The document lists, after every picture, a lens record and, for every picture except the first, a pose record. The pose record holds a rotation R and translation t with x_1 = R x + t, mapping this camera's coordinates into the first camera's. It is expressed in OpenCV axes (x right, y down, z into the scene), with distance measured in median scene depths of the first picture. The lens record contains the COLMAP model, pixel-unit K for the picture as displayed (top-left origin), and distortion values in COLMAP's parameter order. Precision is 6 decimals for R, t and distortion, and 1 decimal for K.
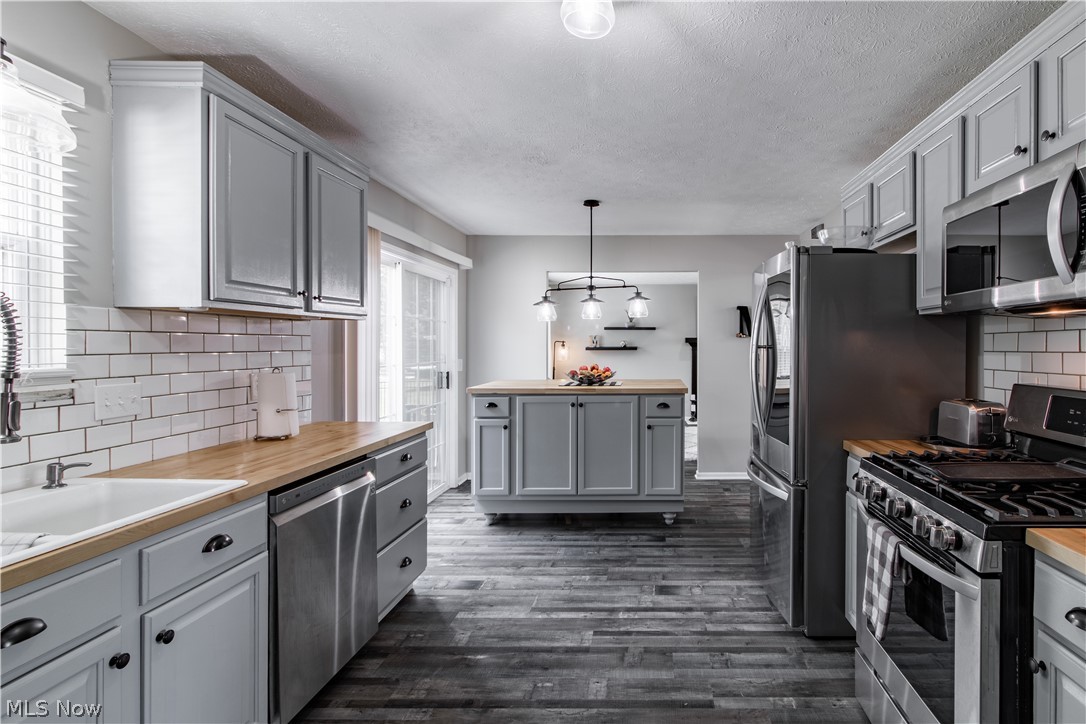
lens RADIAL K [[541.1, 0, 650.9], [0, 541.1, 348.8], [0, 0, 1]] dist [-0.000079, 0.000262]
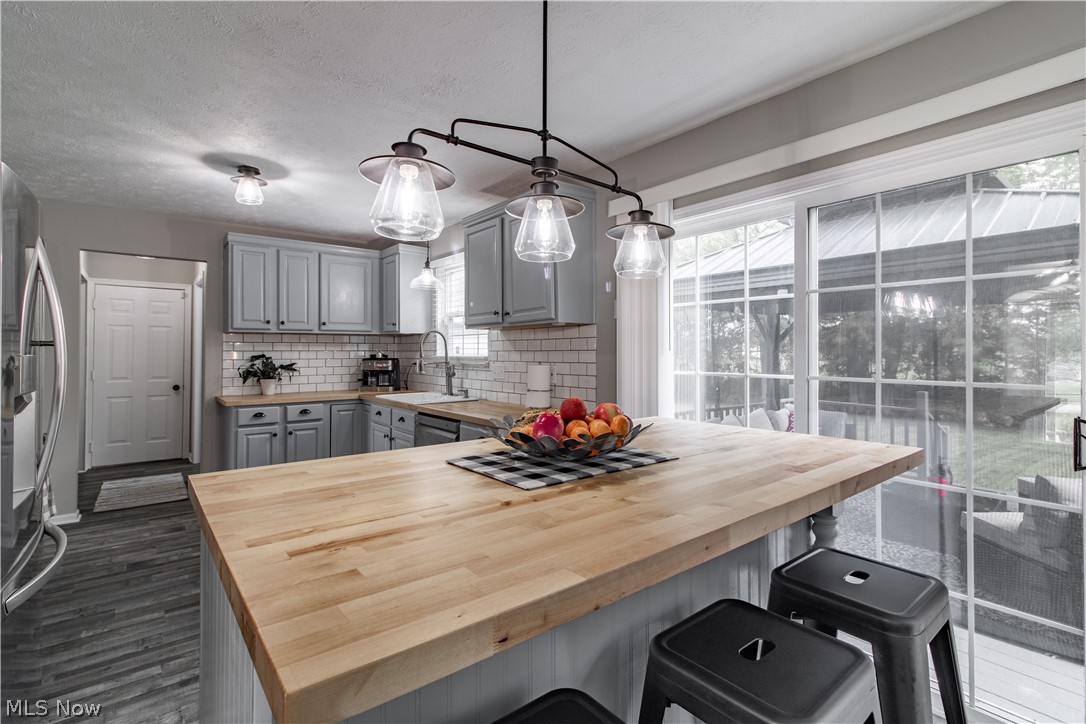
lens RADIAL K [[510.2, 0, 549.8], [0, 510.2, 341.6], [0, 0, 1]] dist [0.000878, 0.000137]
pose [[-0.777775, -0.013103, -0.628406, 0.128442], [-0.003284, 0.999854, -0.016783, 0.003708], [0.628534, -0.010990, -0.777705, 1.873466]]
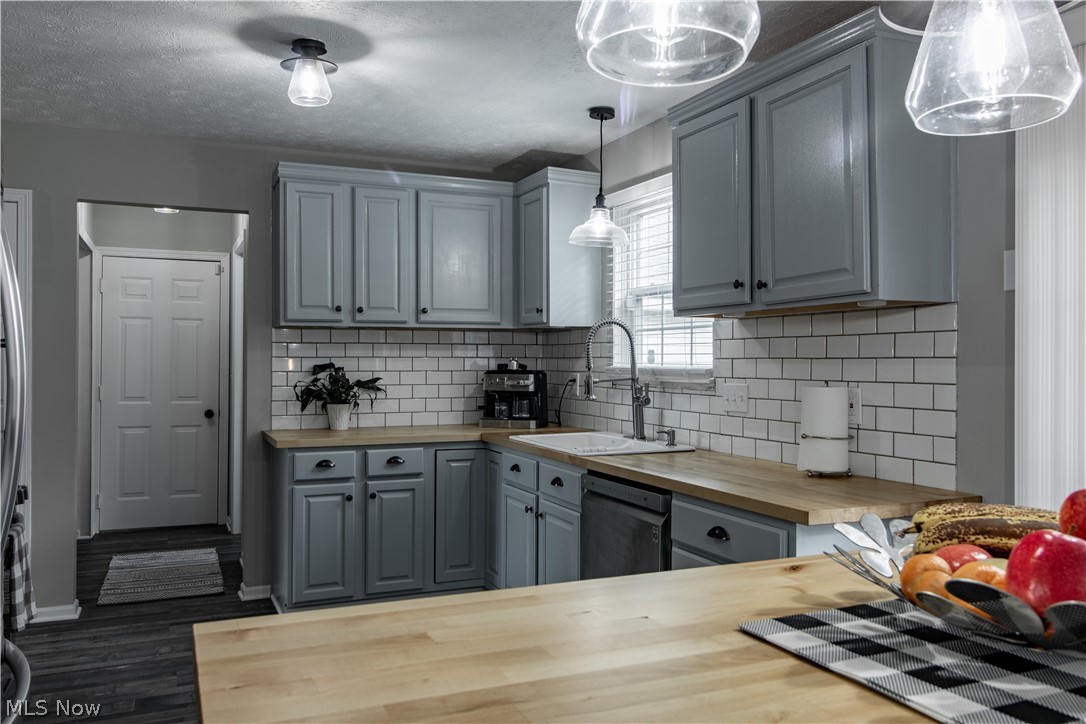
lens RADIAL K [[864.8, 0, 549.2], [0, 864.8, 346.5], [0, 0, 1]] dist [0.000400, 0.000200]
pose [[-0.914482, -0.009800, -0.404508, 0.105428], [-0.005919, 0.999924, -0.010845, 0.004421], [0.404583, -0.007523, -0.914470, 1.723114]]
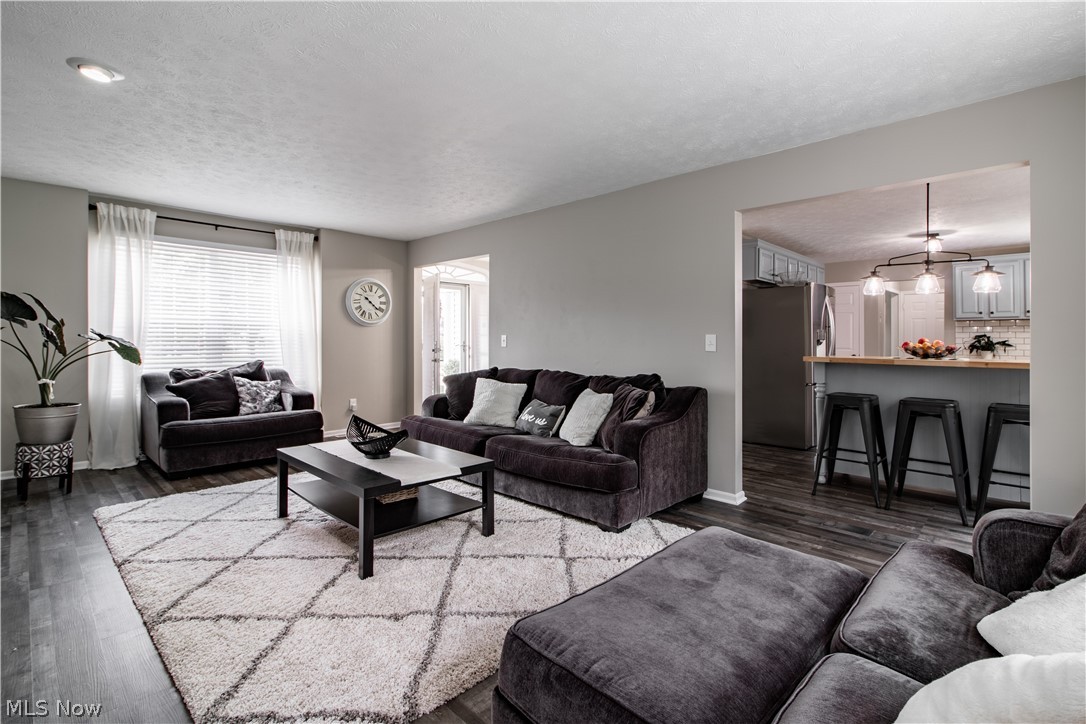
lens RADIAL K [[510.2, 0, 549.8], [0, 510.2, 341.6], [0, 0, 1]] dist [0.000878, 0.000137]
pose [[-0.722418, -0.007035, 0.691421, -0.385893], [-0.002971, 0.999971, 0.007070, 0.044072], [-0.691451, 0.003054, -0.722417, 3.257985]]
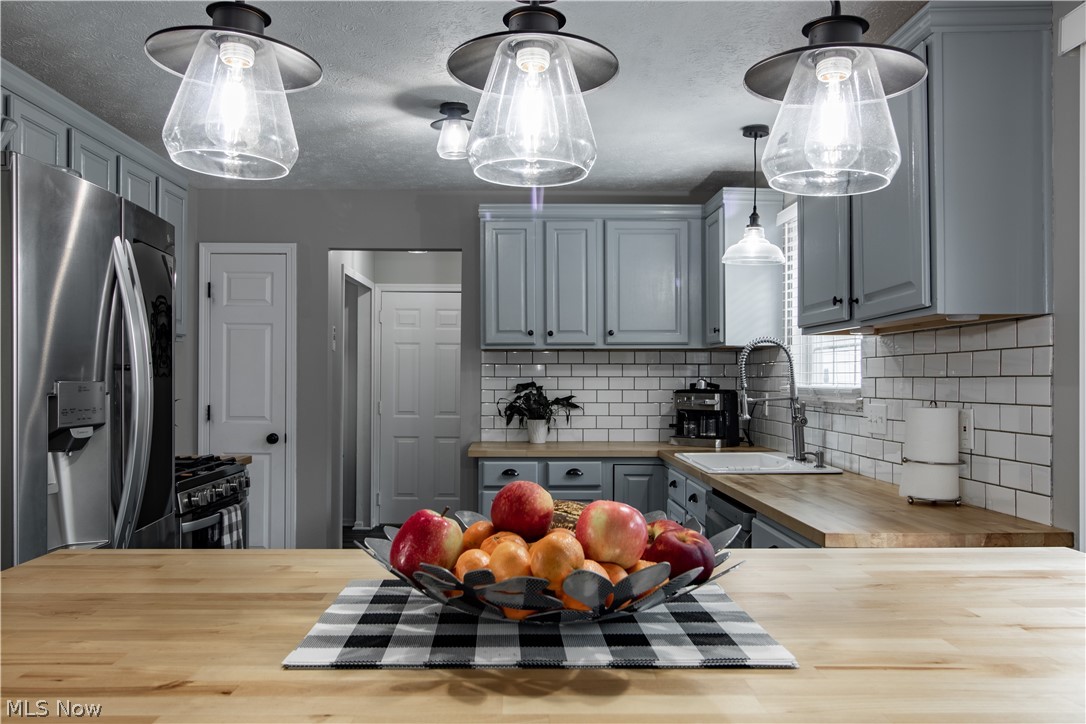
lens RADIAL K [[866.7, 0, 528.0], [0, 866.7, 362.8], [0, 0, 1]] dist [0.000283, 0.001295]
pose [[-0.999875, -0.004021, -0.015317, -0.154713], [-0.003814, 0.999901, -0.013519, 0.004271], [0.015370, -0.013459, -0.999791, 1.870150]]
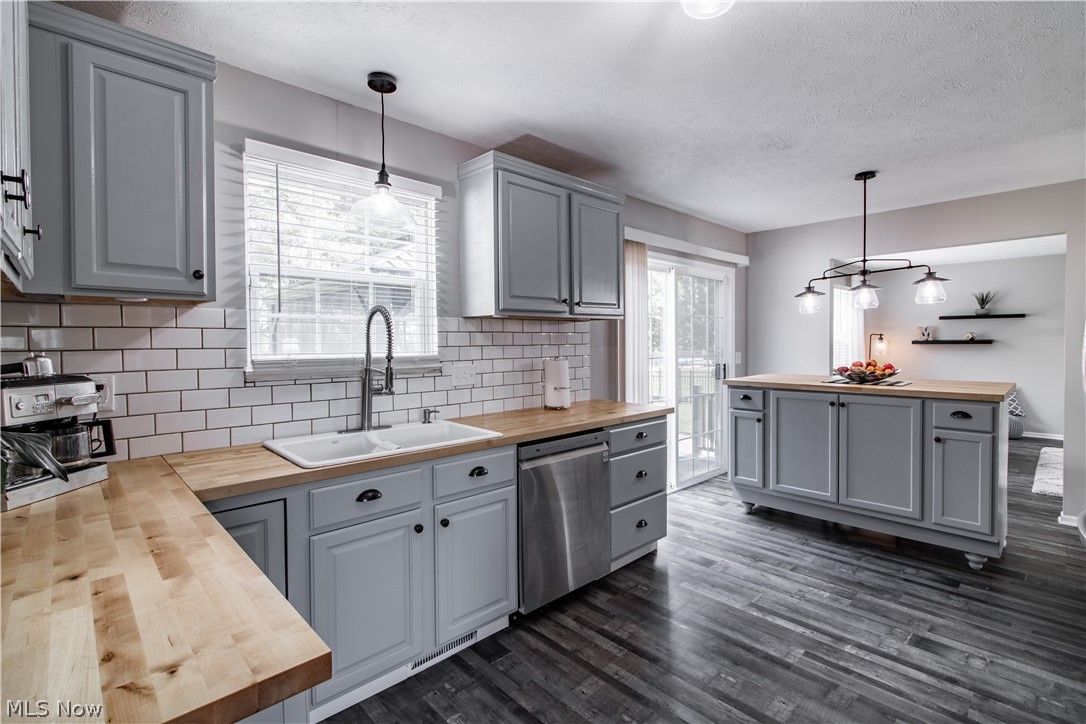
lens RADIAL K [[501.9, 0, 545.5], [0, 501.9, 352.2], [0, 0, 1]] dist [0.001007, -0.000088]
pose [[0.691446, 0.011531, -0.722336, 0.179959], [0.001835, 0.999841, 0.017717, 0.000807], [0.722426, -0.013575, 0.691315, 0.093217]]
